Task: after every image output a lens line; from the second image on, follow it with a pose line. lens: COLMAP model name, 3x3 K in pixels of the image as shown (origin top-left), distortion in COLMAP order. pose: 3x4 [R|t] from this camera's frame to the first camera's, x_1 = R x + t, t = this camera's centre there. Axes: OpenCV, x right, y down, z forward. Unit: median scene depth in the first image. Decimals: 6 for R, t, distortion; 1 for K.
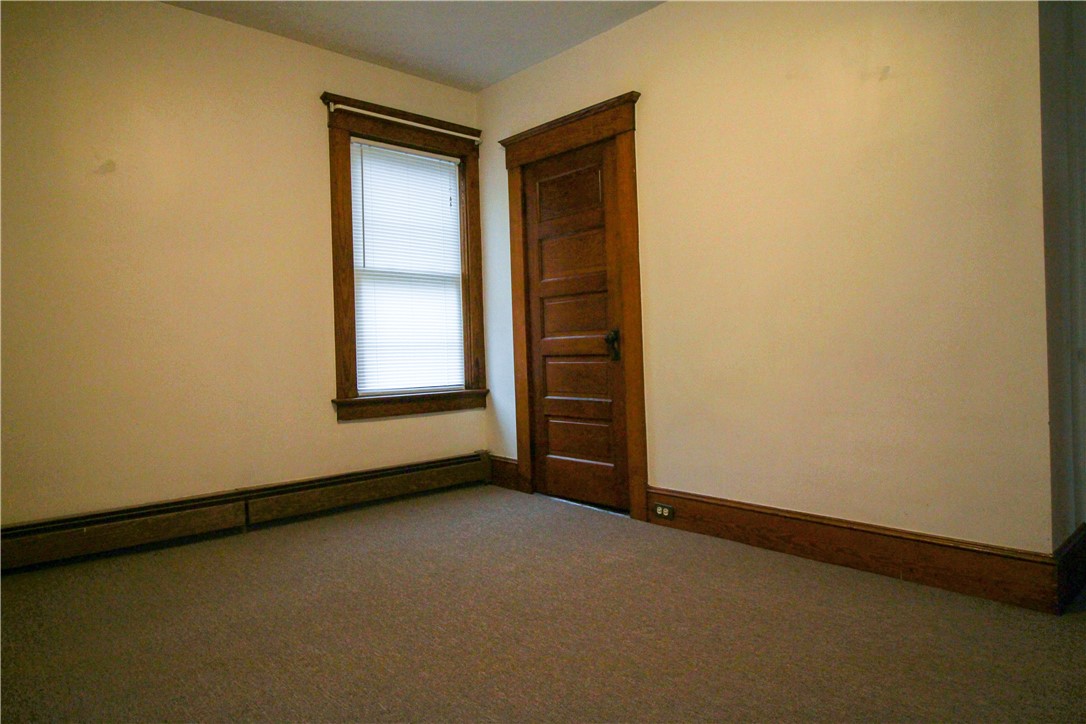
lens RADIAL K [[683.8, 0, 543.0], [0, 683.8, 362.0], [0, 0, 1]] dist [-0.001155, -0.000415]
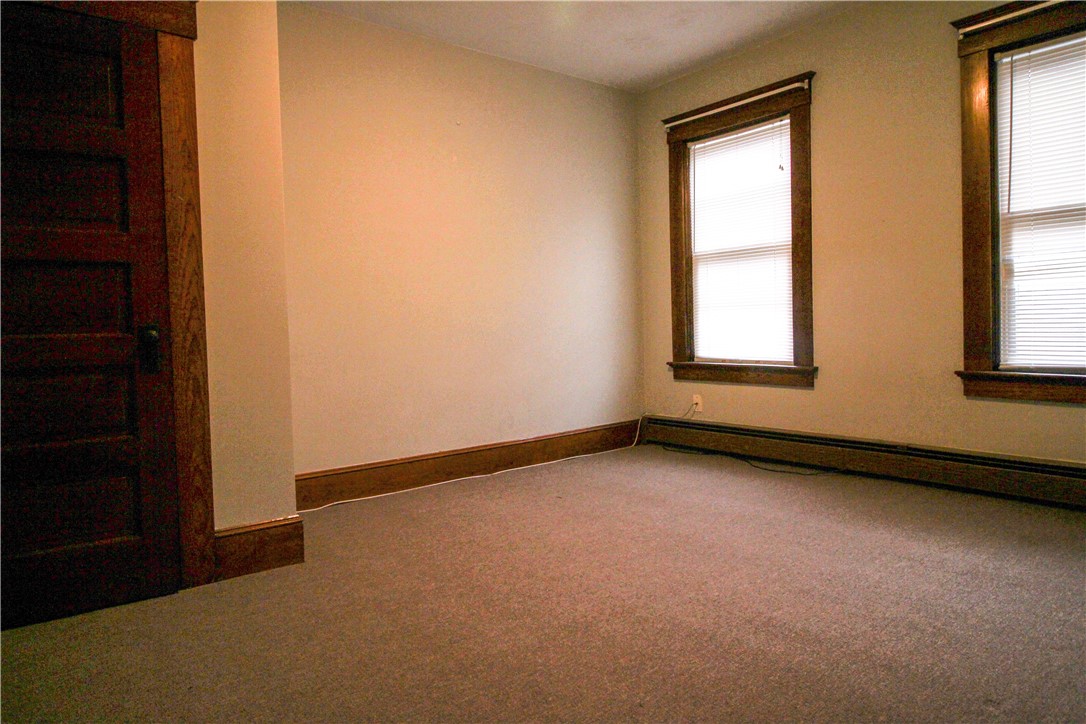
lens RADIAL K [[683.8, 0, 543.0], [0, 683.8, 362.0], [0, 0, 1]] dist [-0.001155, -0.000415]
pose [[-0.040202, 0.073658, -0.996473, 0.849051], [0.004621, 0.997282, 0.073532, -0.034809], [0.999181, -0.001648, -0.040433, 0.713194]]
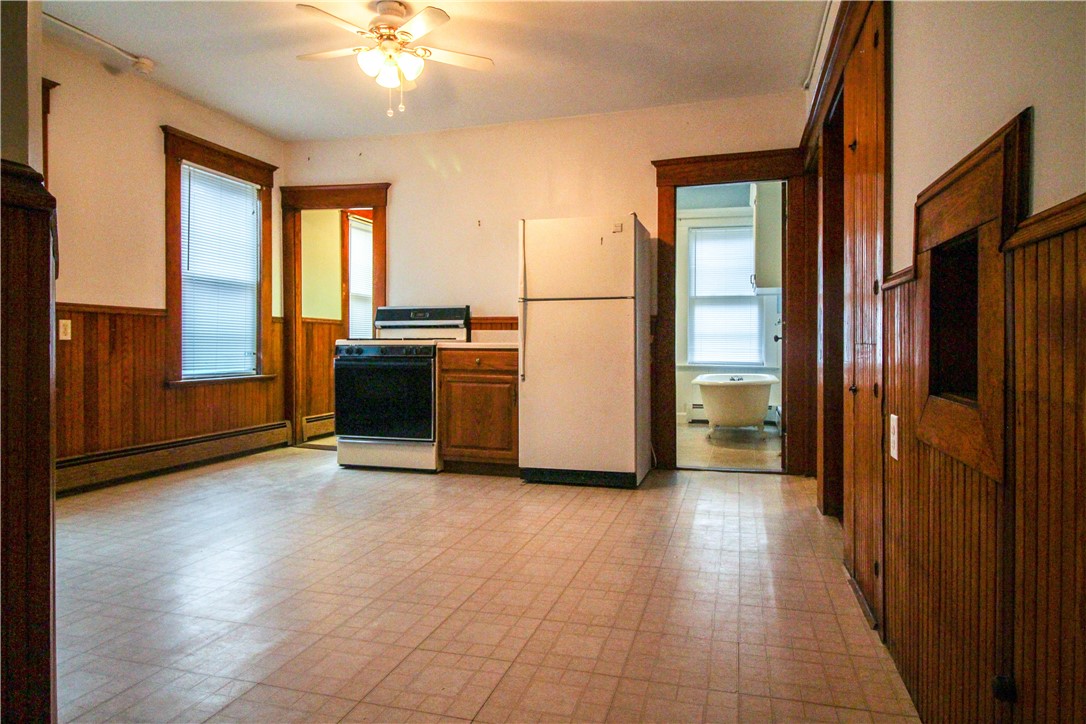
lens RADIAL K [[683.8, 0, 543.0], [0, 683.8, 362.0], [0, 0, 1]] dist [-0.001155, -0.000415]
pose [[0.852600, 0.025700, 0.521932, -0.315649], [-0.026767, 0.999627, -0.005496, 0.013036], [-0.521878, -0.009284, 0.852969, -0.311234]]
